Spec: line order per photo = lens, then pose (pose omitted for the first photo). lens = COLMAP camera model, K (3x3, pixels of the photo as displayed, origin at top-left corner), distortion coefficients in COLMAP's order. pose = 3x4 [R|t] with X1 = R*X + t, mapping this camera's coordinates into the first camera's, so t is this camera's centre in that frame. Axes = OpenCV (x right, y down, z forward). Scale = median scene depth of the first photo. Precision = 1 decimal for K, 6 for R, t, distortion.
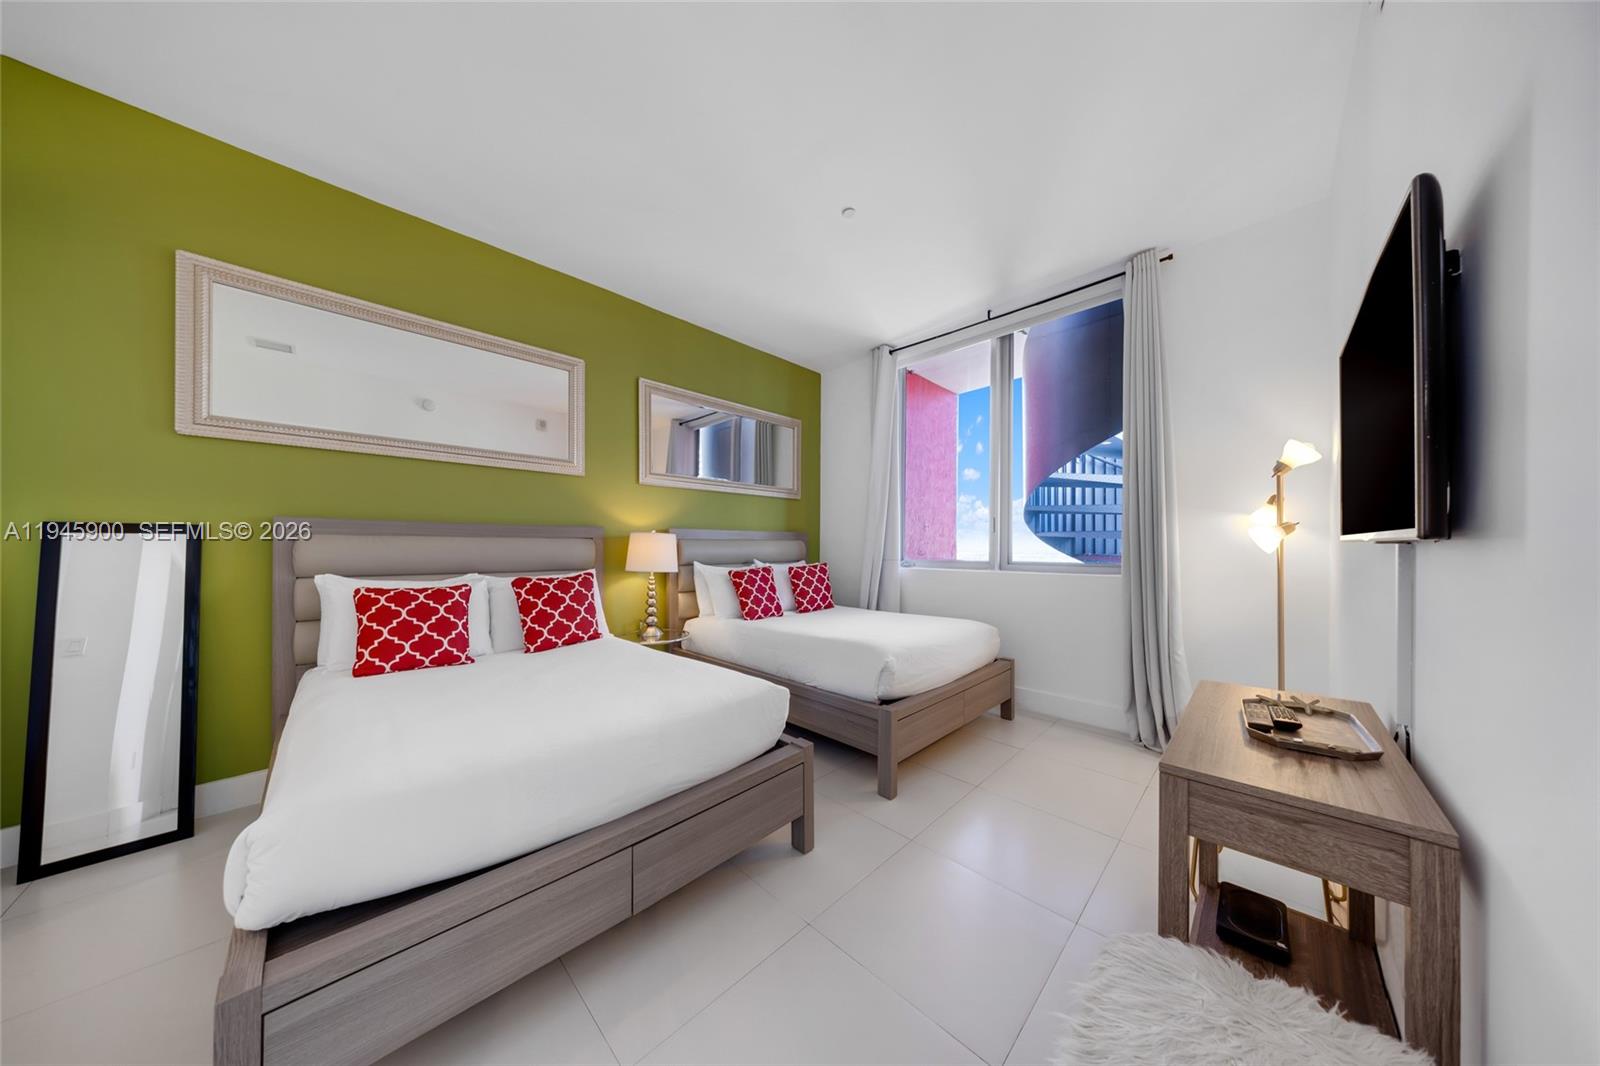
lens RADIAL K [[471.4, 0, 799.5], [0, 471.4, 540.3], [0, 0, 1]] dist [-0.001321, 0.000262]
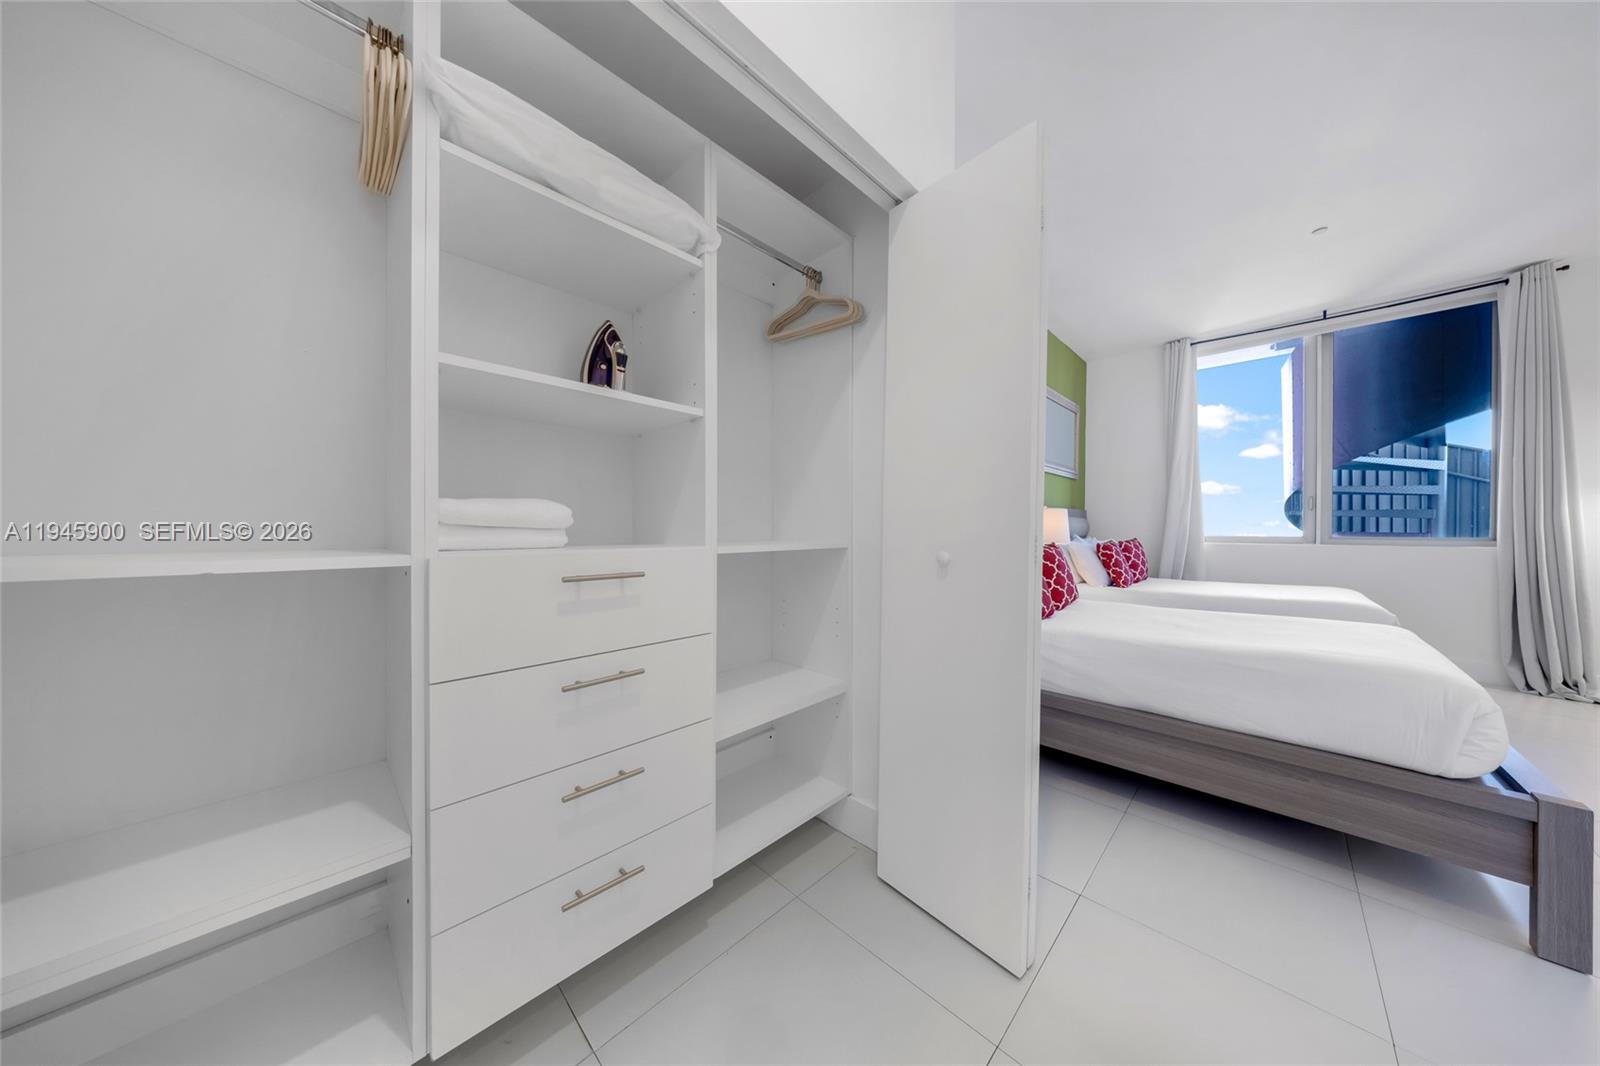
lens RADIAL K [[471.4, 0, 800.5], [0, 471.4, 530.0], [0, 0, 1]] dist [-0.001321, 0.000262]
pose [[0.999972, 0.003011, -0.006889, -0.763252], [-0.002883, 0.999824, 0.018521, 0.011432], [0.006943, -0.018501, 0.999805, -0.117393]]
